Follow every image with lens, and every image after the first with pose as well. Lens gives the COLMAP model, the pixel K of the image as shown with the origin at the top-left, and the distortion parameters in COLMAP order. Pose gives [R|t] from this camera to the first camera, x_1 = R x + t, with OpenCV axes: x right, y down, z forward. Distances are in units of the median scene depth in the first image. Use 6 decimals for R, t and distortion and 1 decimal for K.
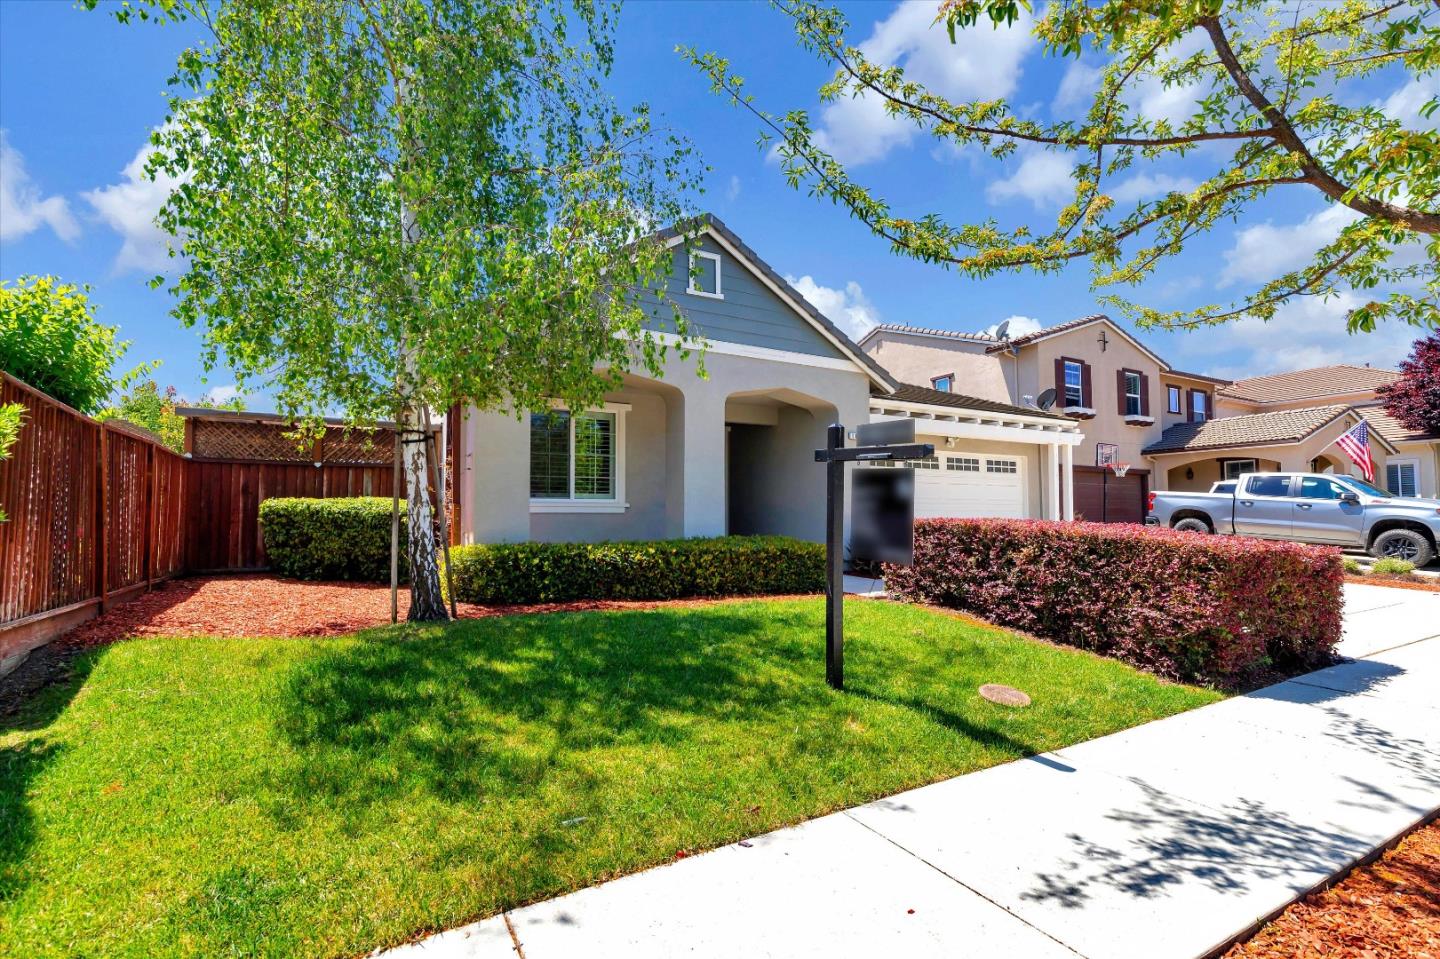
lens RADIAL K [[661.4, 0, 714.0], [0, 661.4, 485.4], [0, 0, 1]] dist [0.001072, 0.000209]
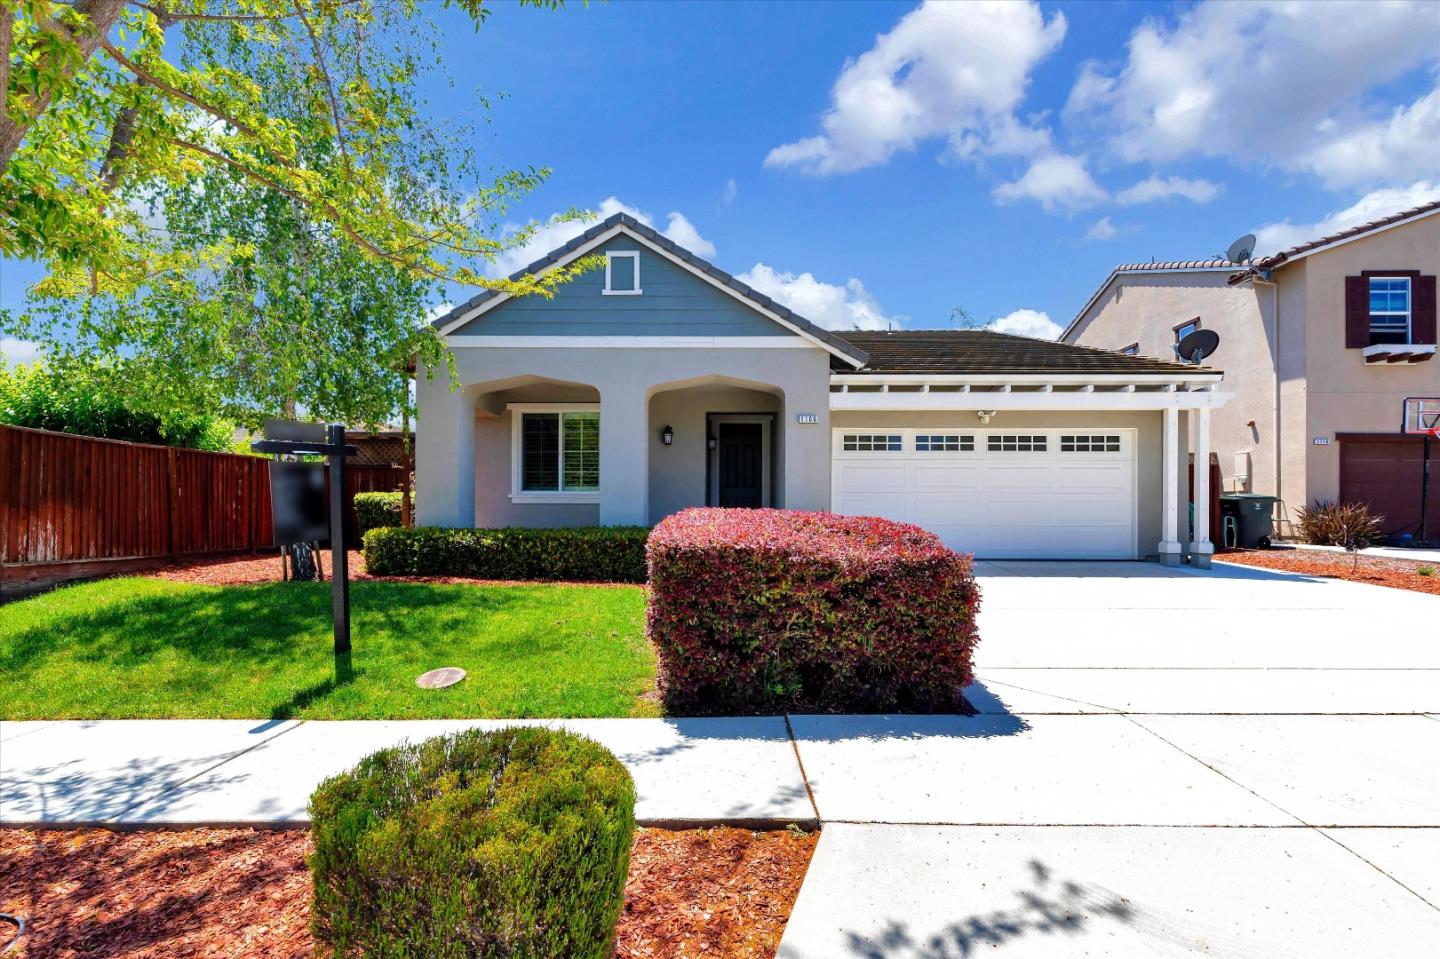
lens RADIAL K [[661.4, 0, 713.6], [0, 661.4, 511.1], [0, 0, 1]] dist [0.001072, 0.000209]
pose [[0.859915, 0.005097, -0.510411, 0.636114], [0.020054, 0.998841, 0.043760, 0.010238], [0.510042, -0.047865, 0.858816, 0.165656]]
